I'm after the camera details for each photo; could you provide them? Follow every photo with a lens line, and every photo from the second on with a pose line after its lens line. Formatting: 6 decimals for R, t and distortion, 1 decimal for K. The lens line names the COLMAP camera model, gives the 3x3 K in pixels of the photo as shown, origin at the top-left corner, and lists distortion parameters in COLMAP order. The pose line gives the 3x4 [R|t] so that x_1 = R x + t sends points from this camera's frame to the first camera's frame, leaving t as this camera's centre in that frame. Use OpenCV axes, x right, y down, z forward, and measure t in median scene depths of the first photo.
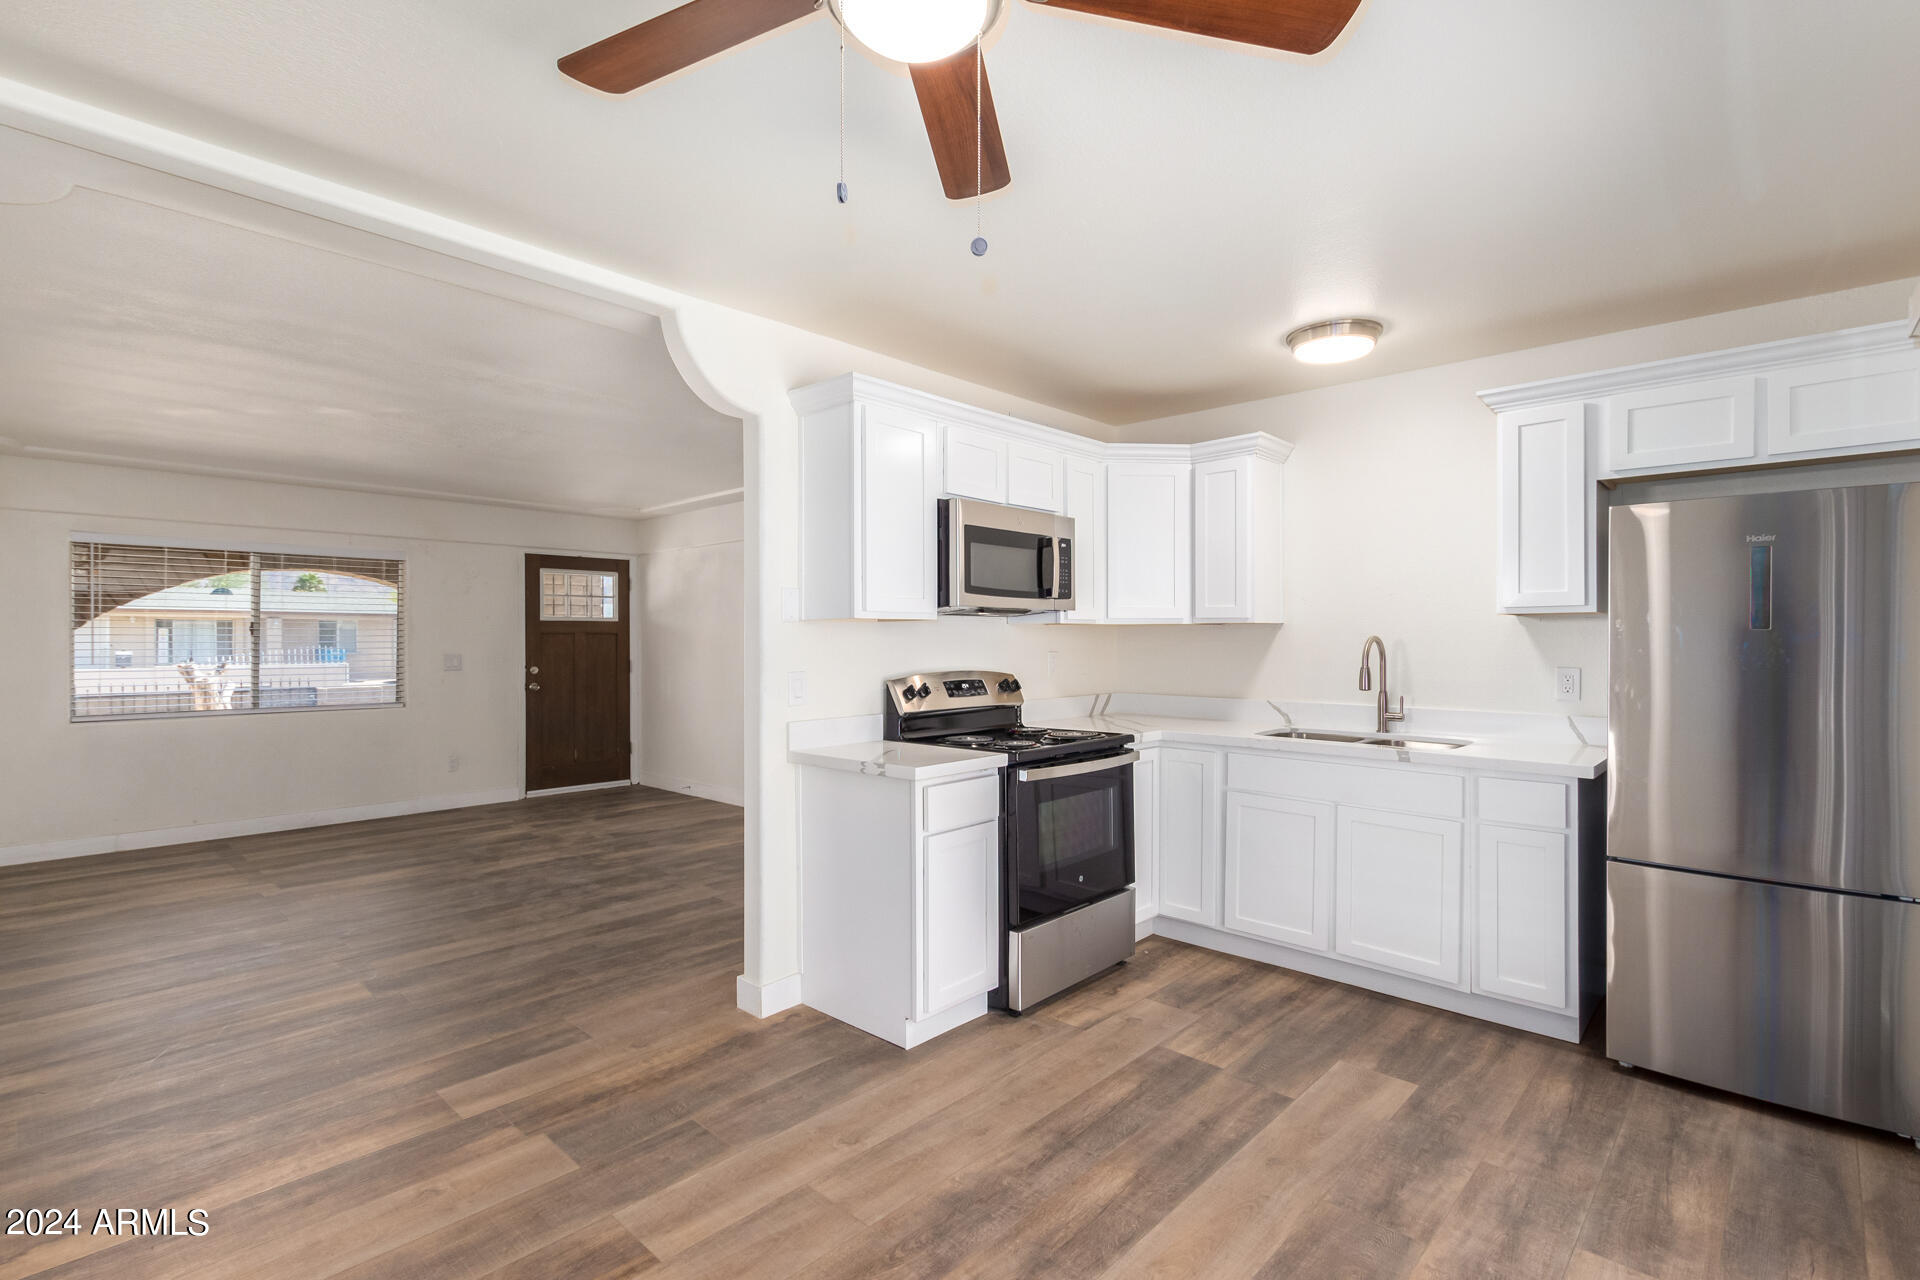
lens RADIAL K [[907.7, 0, 957.7], [0, 907.7, 638.1], [0, 0, 1]] dist [0.014675, -0.002421]
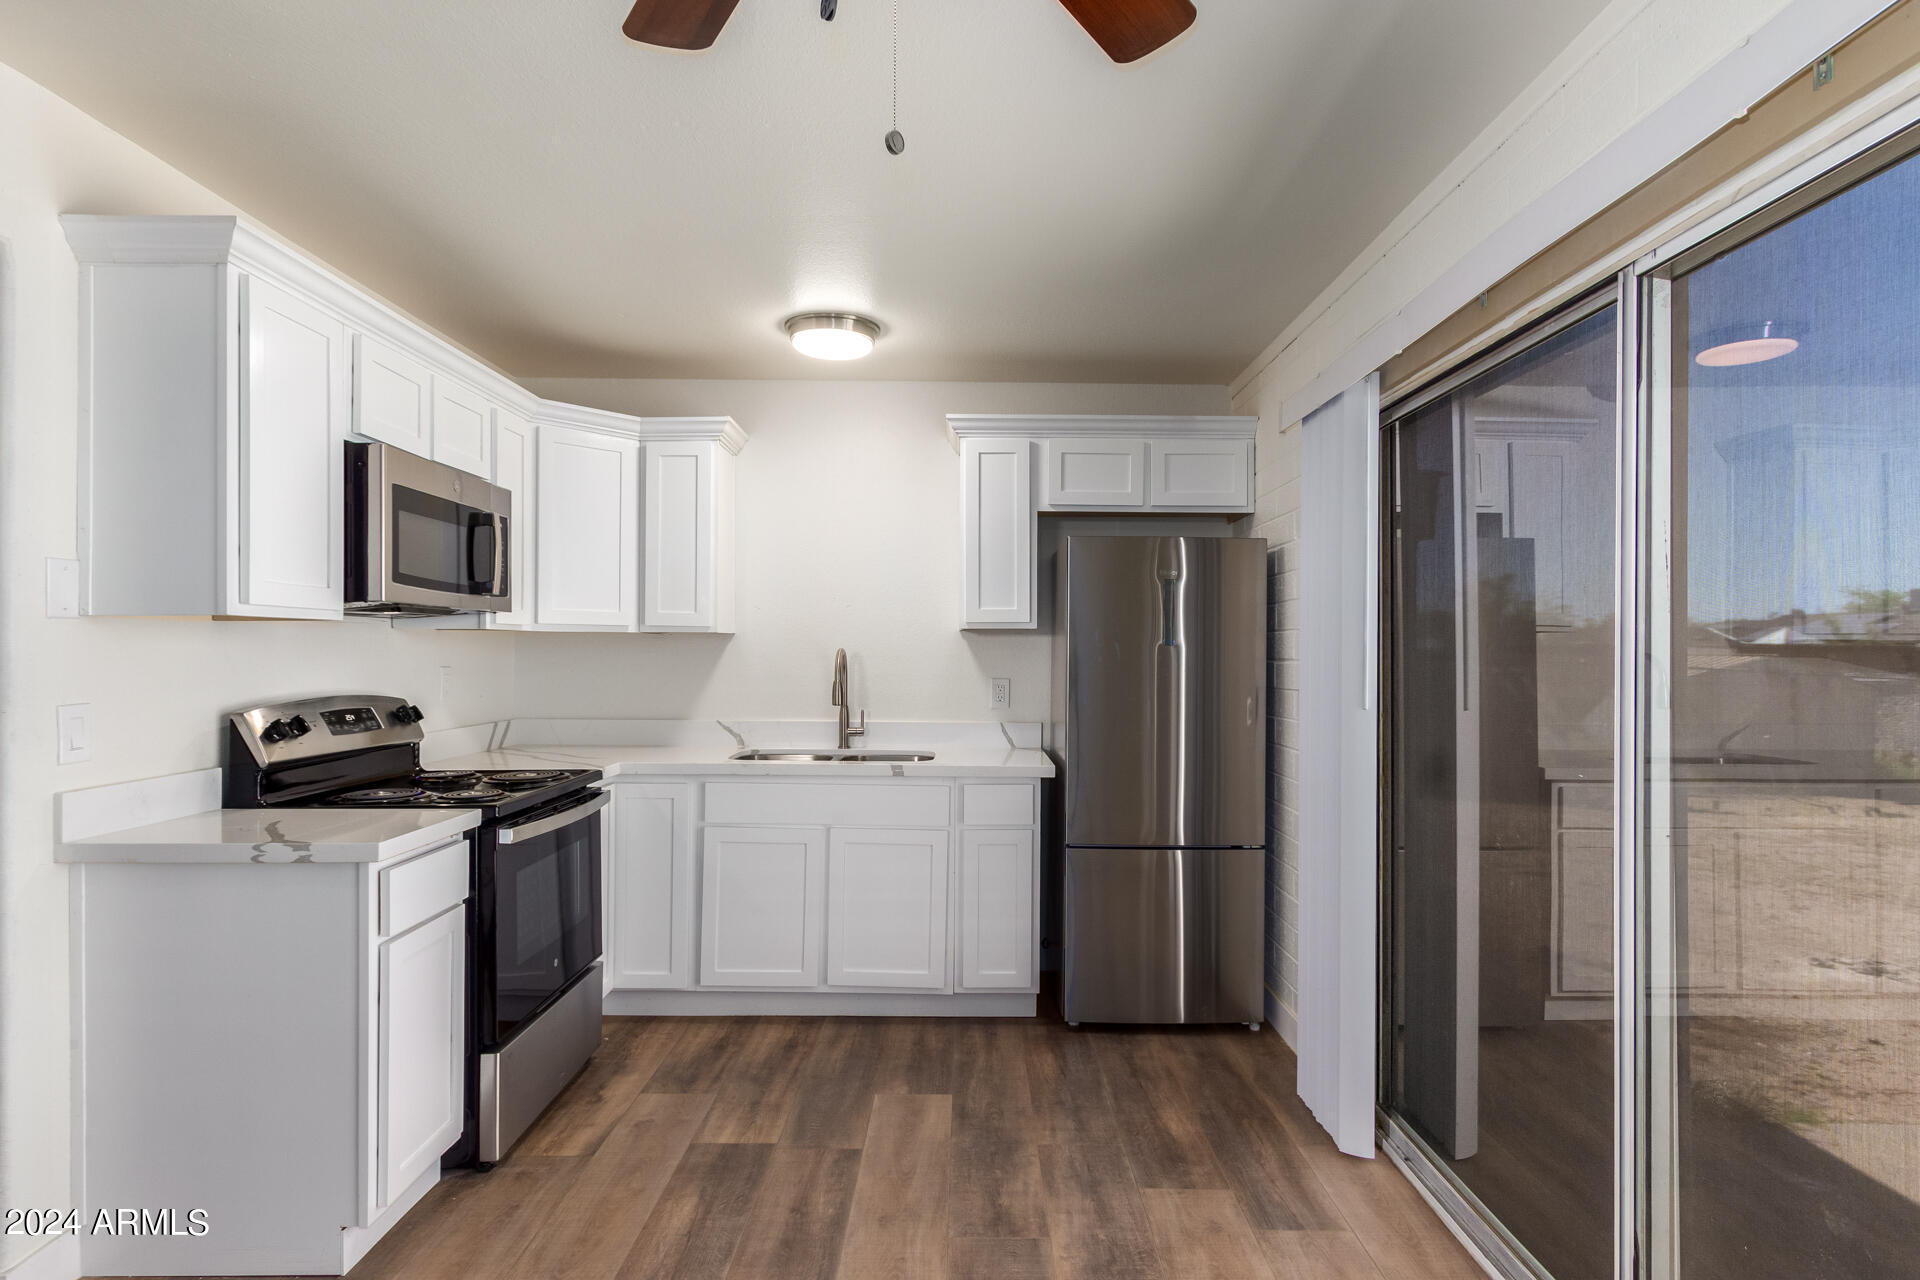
lens RADIAL K [[1032.3, 0, 960.5], [0, 1032.3, 648.9], [0, 0, 1]] dist [0.017478, -0.002041]
pose [[0.725948, 0.006169, 0.687722, -0.257778], [-0.005362, 0.999980, -0.003310, 0.001190], [-0.687729, -0.001284, 0.725967, 0.153230]]
